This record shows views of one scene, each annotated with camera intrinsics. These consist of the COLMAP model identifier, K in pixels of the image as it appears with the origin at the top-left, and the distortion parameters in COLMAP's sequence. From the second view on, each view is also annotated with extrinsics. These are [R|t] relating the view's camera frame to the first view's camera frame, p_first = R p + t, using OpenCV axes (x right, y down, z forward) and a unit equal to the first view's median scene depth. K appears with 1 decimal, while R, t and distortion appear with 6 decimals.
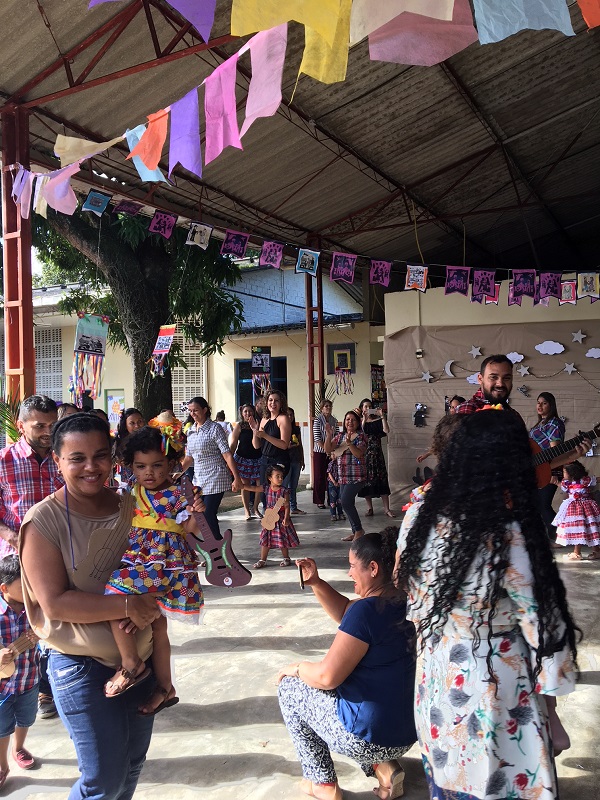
lens RADIAL K [[673.2, 0, 298.7], [0, 673.2, 392.5], [0, 0, 1]] dist [0.055699, -0.075529]
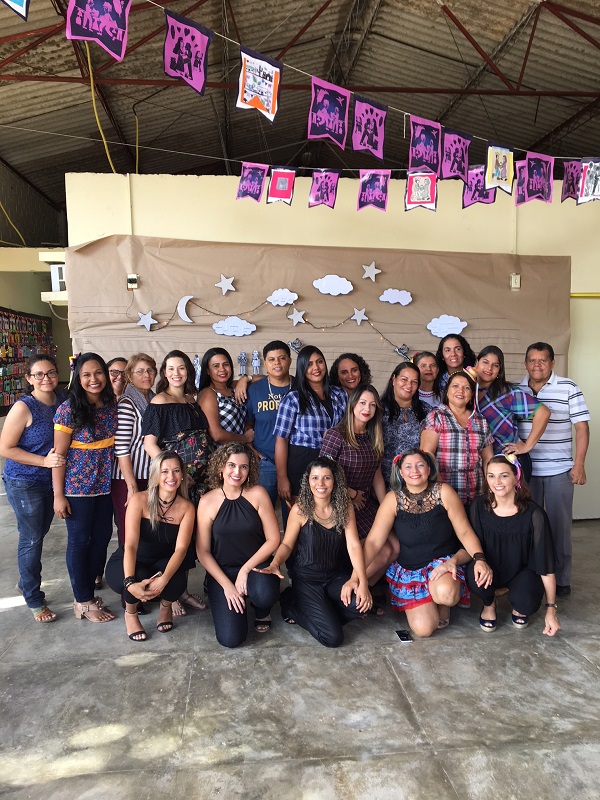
lens RADIAL K [[675.2, 0, 300.0], [0, 675.2, 400.0], [0, 0, 1]] dist [0.057511, -0.073009]
pose [[0.818775, -0.020160, 0.573761, -0.050592], [-0.016456, 0.998149, 0.058555, 0.010341], [-0.573879, -0.057385, 0.816927, 0.418736]]
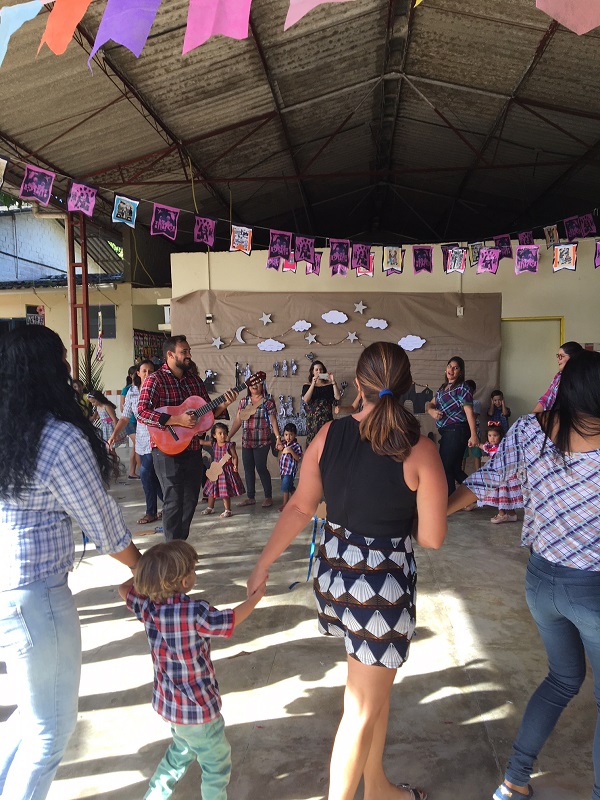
lens RADIAL K [[675.2, 0, 300.0], [0, 675.2, 400.0], [0, 0, 1]] dist [0.057511, -0.073009]
pose [[0.913287, -0.017808, 0.406927, -0.104000], [-0.006029, 0.998343, 0.057222, 0.003093], [-0.407272, -0.054714, 0.911666, 0.047477]]
